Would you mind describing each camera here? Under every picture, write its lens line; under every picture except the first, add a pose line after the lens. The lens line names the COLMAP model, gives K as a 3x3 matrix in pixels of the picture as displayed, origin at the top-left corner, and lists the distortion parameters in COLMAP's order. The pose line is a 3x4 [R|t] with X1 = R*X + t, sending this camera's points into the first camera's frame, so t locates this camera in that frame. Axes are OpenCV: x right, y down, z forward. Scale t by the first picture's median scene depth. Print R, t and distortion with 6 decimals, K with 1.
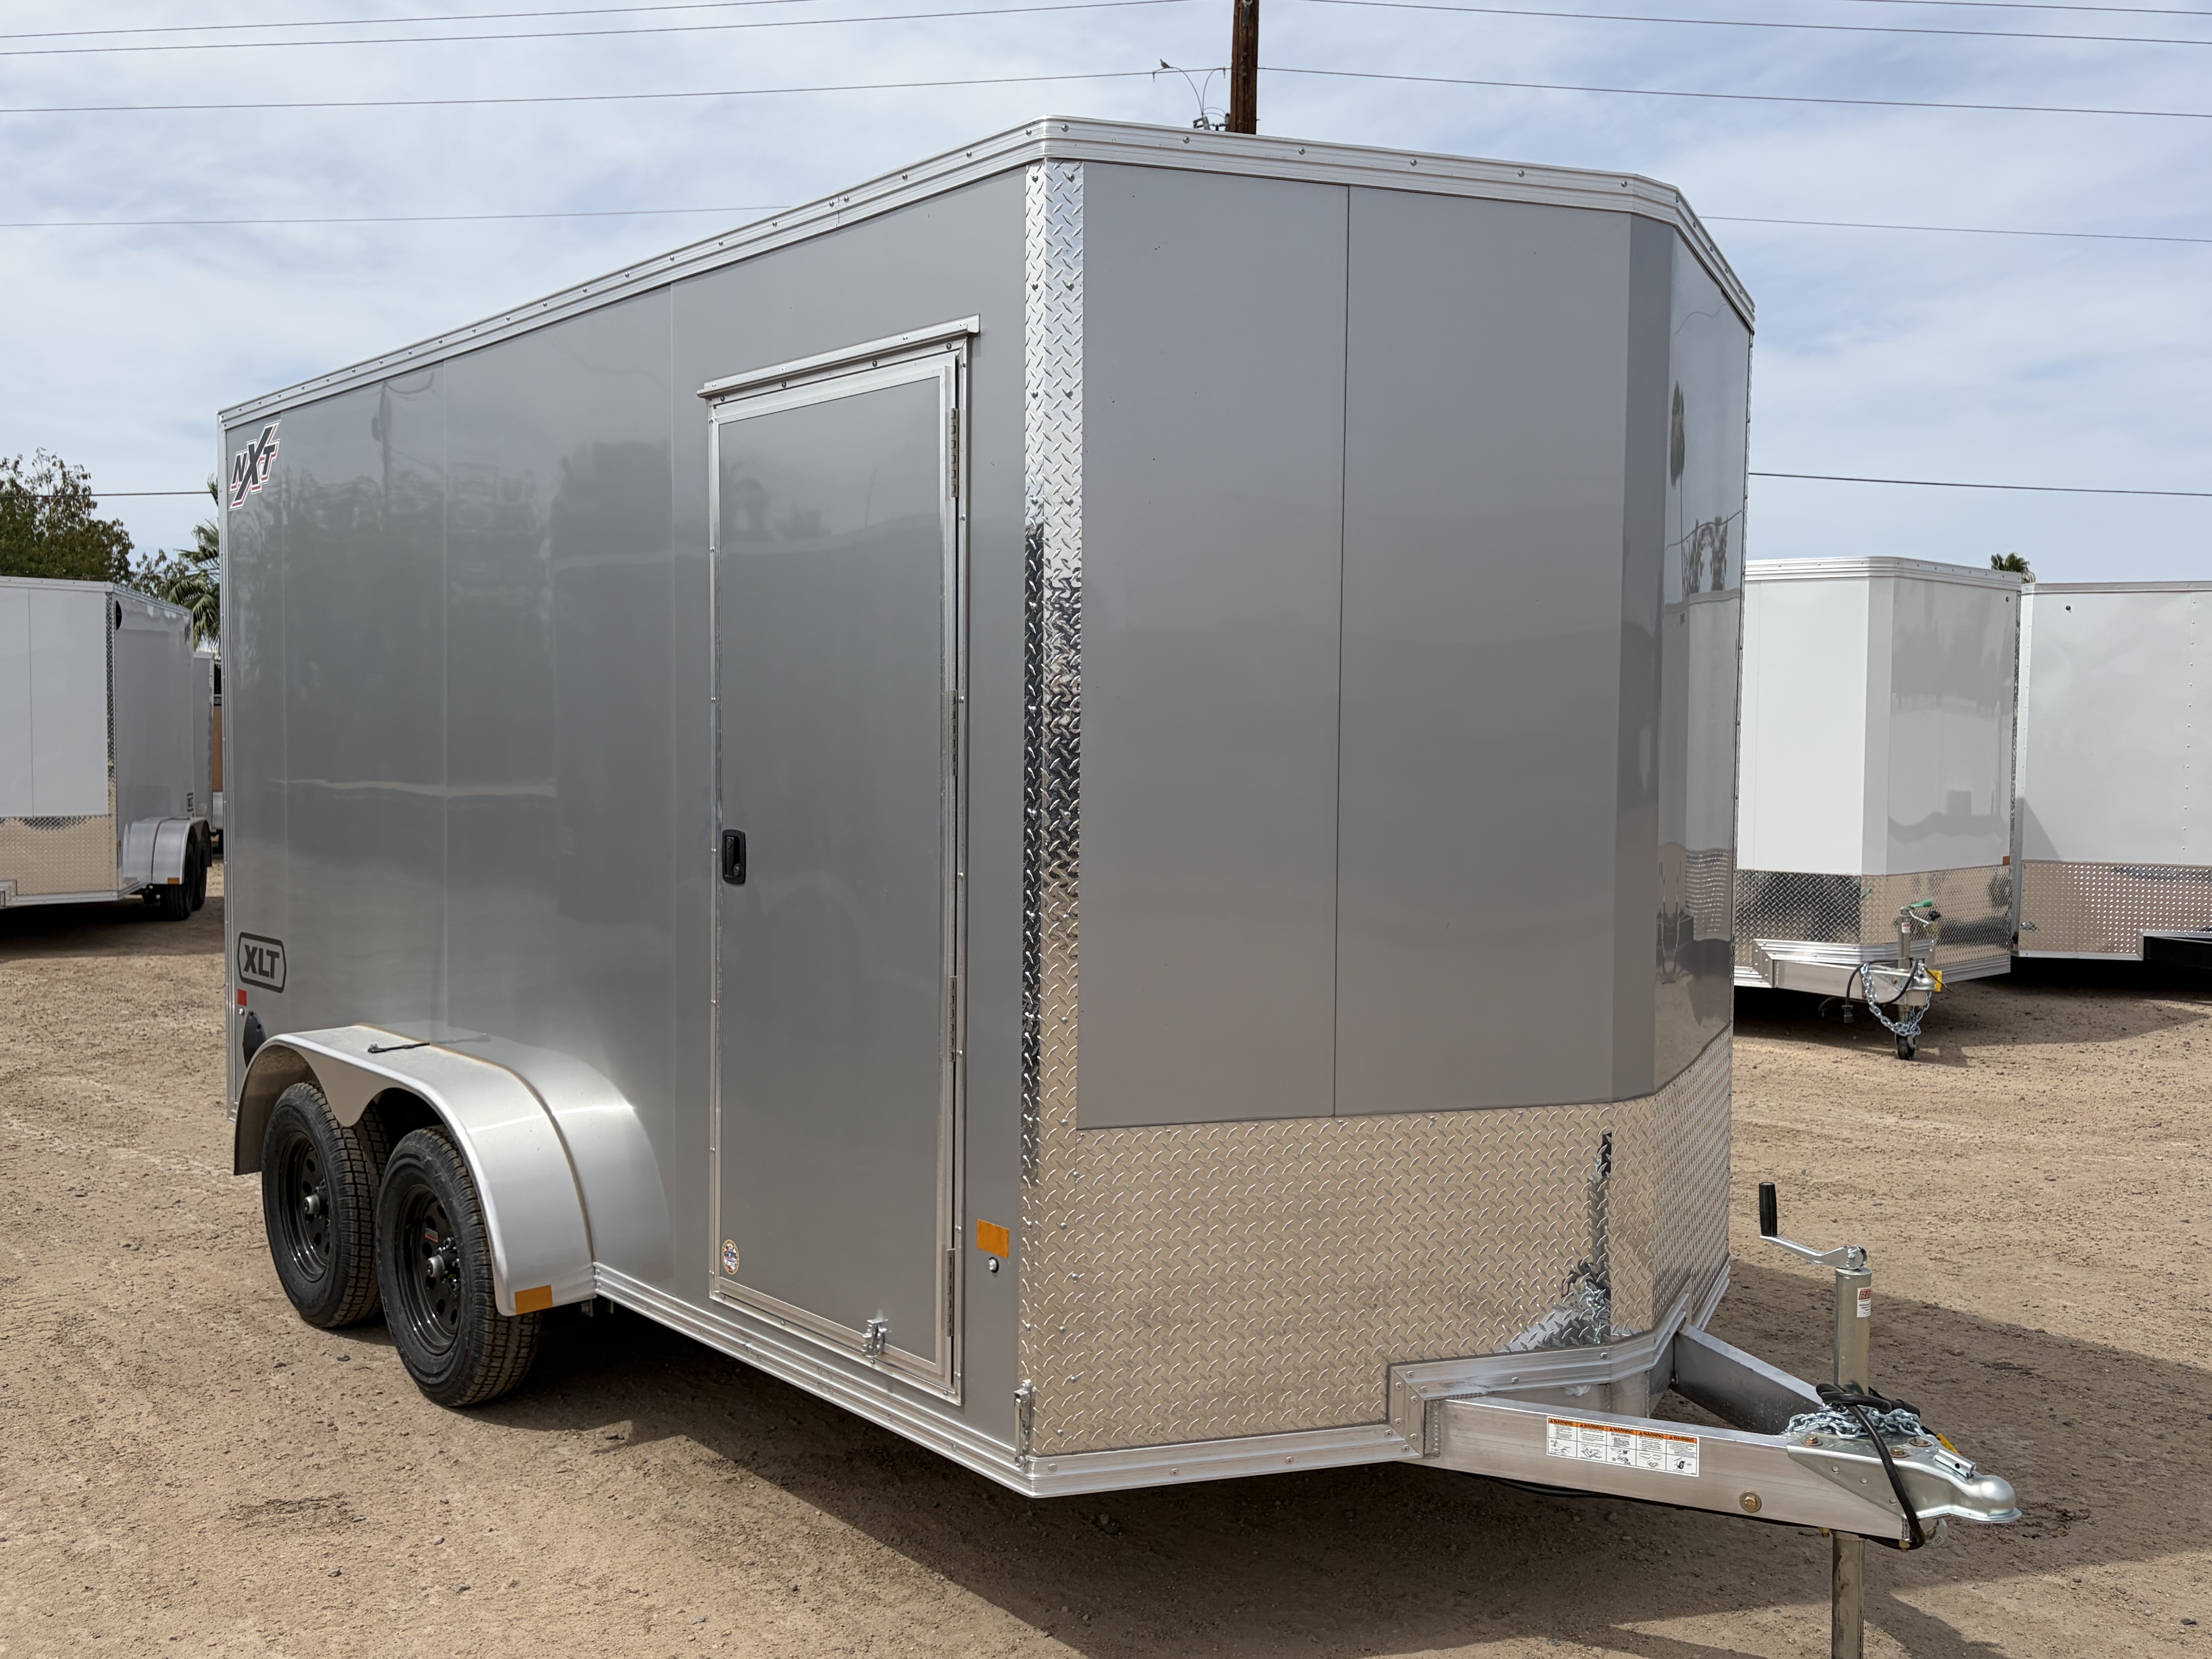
lens RADIAL K [[1948.9, 0, 1106.0], [0, 1948.9, 829.5], [0, 0, 1]] dist [-0.000032, -0.008154]
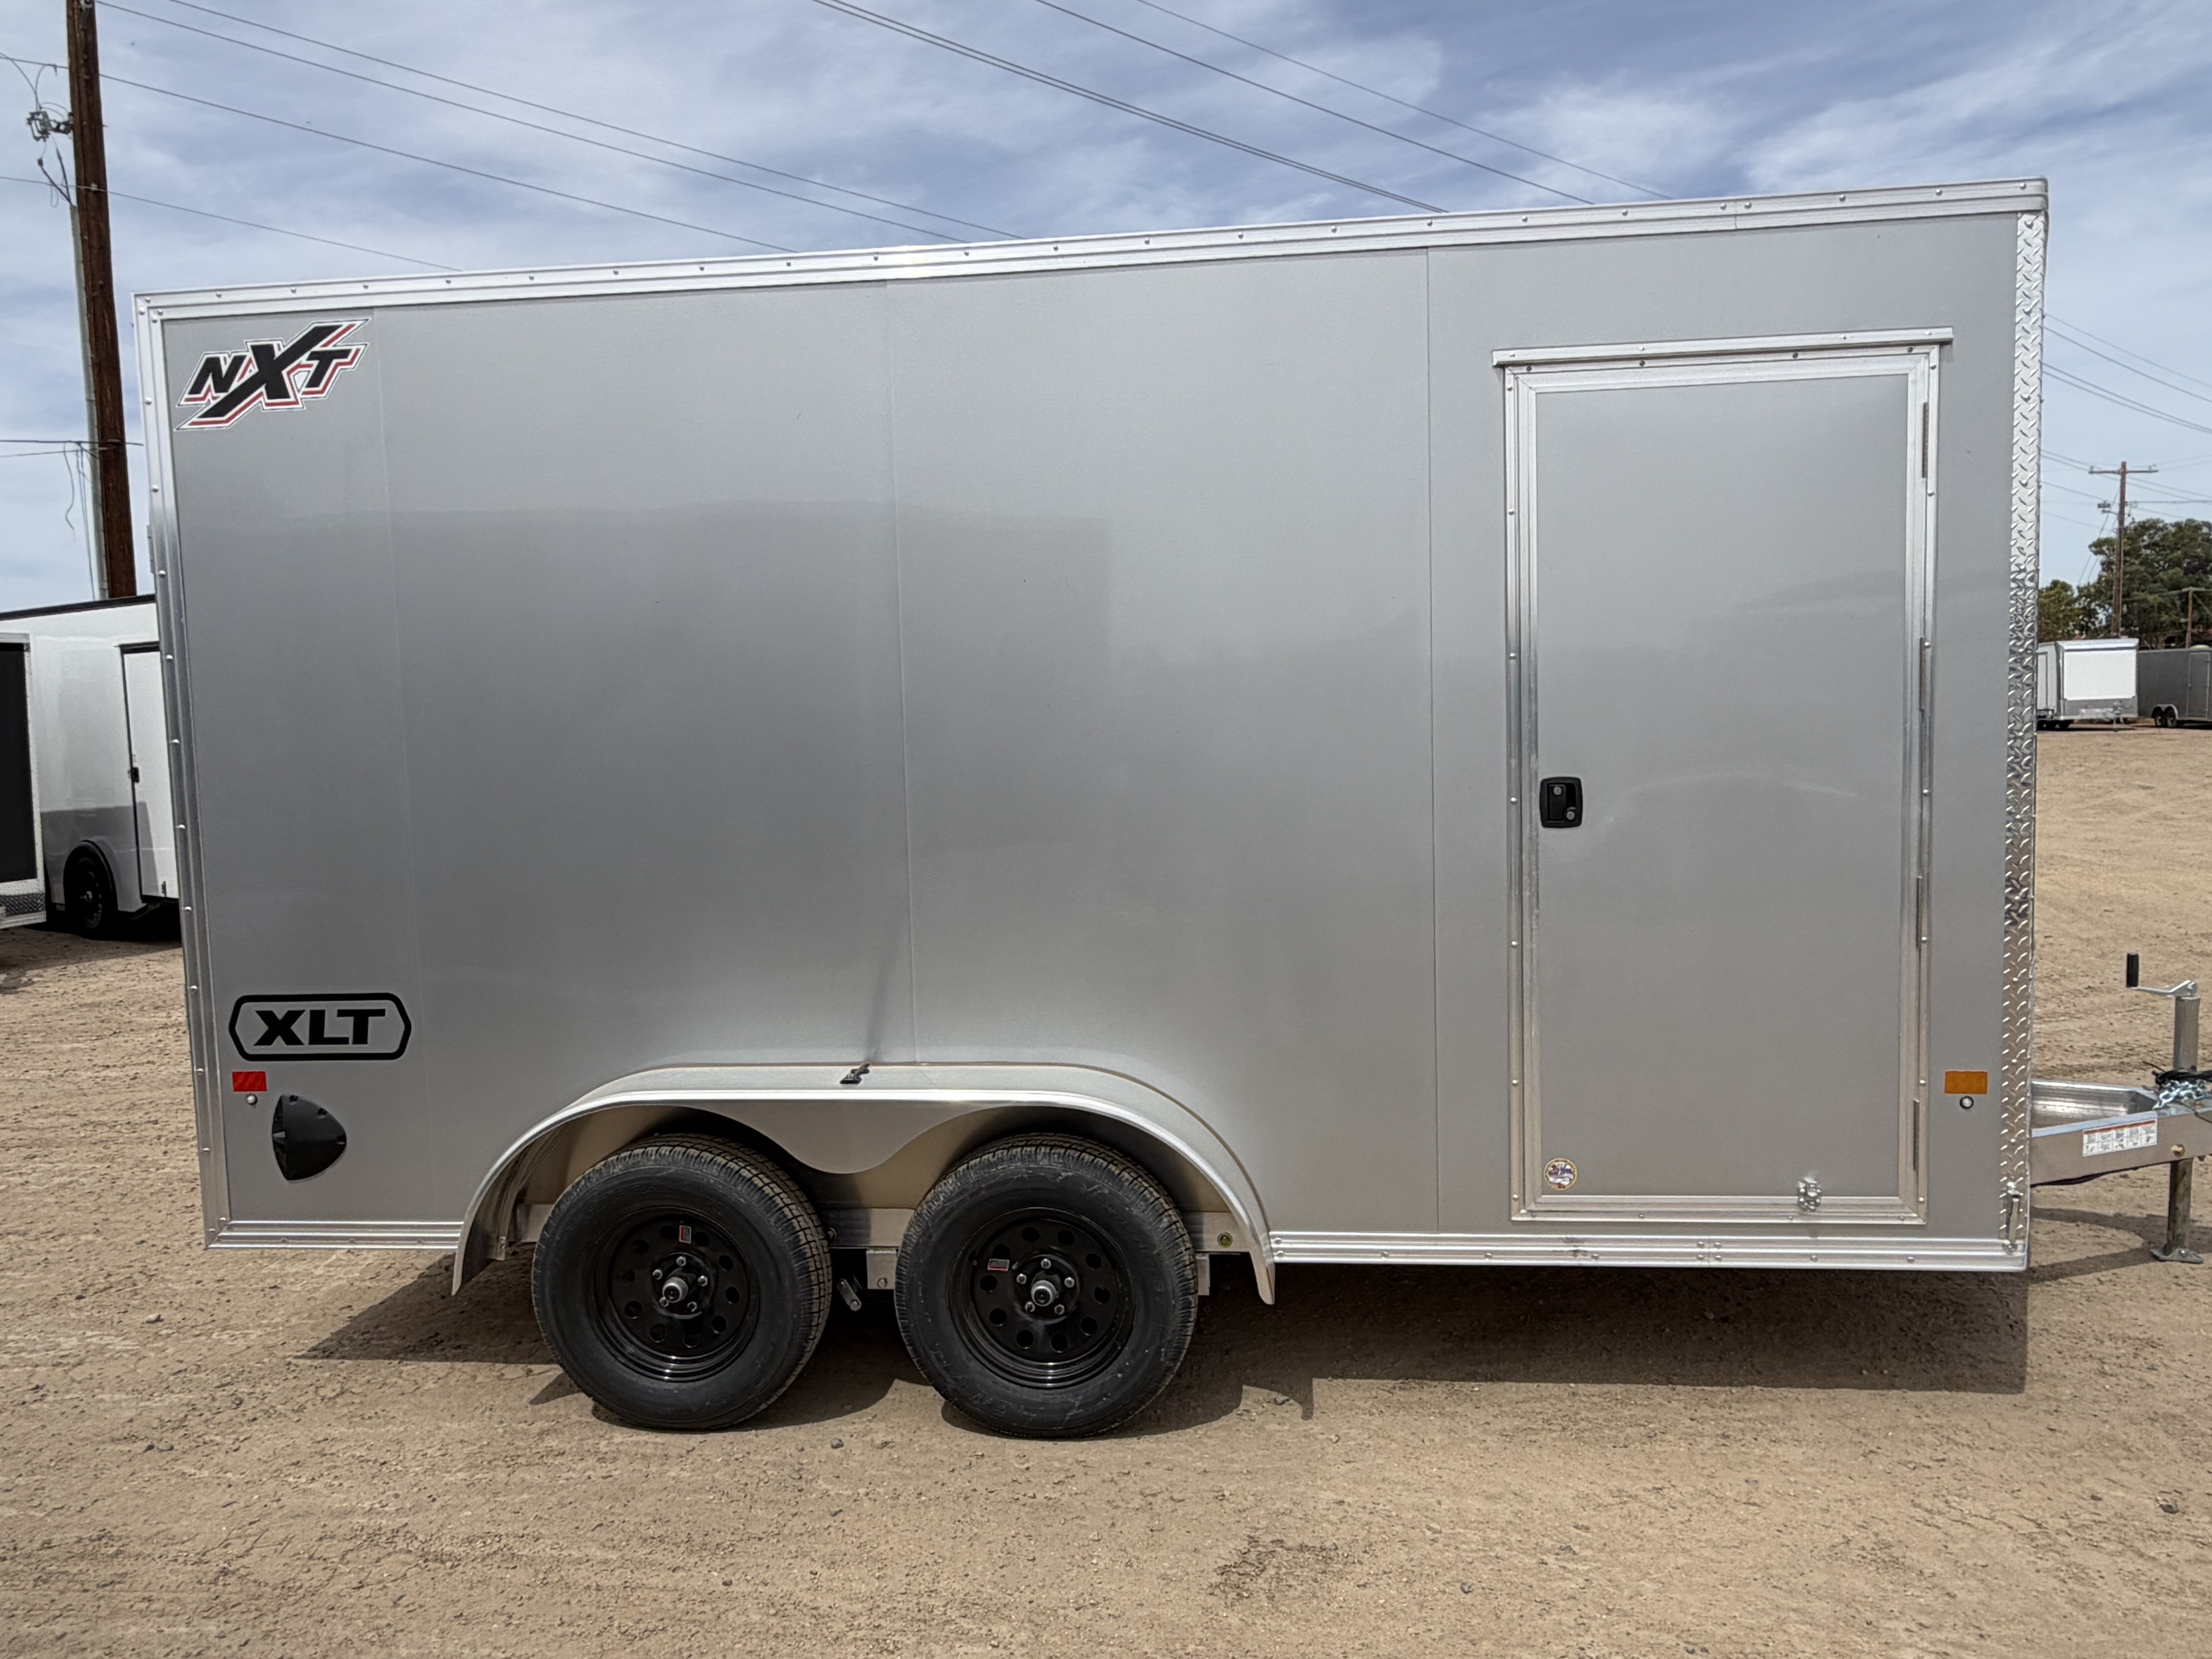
lens RADIAL K [[1511.2, 0, 1106.0], [0, 1511.2, 829.5], [0, 0, 1]] dist [-0.046961, -0.001837]
pose [[0.771437, -0.085512, 0.630533, -0.902447], [0.073403, 0.996273, 0.045307, -0.027371], [-0.632057, 0.011332, 0.774839, 0.521139]]
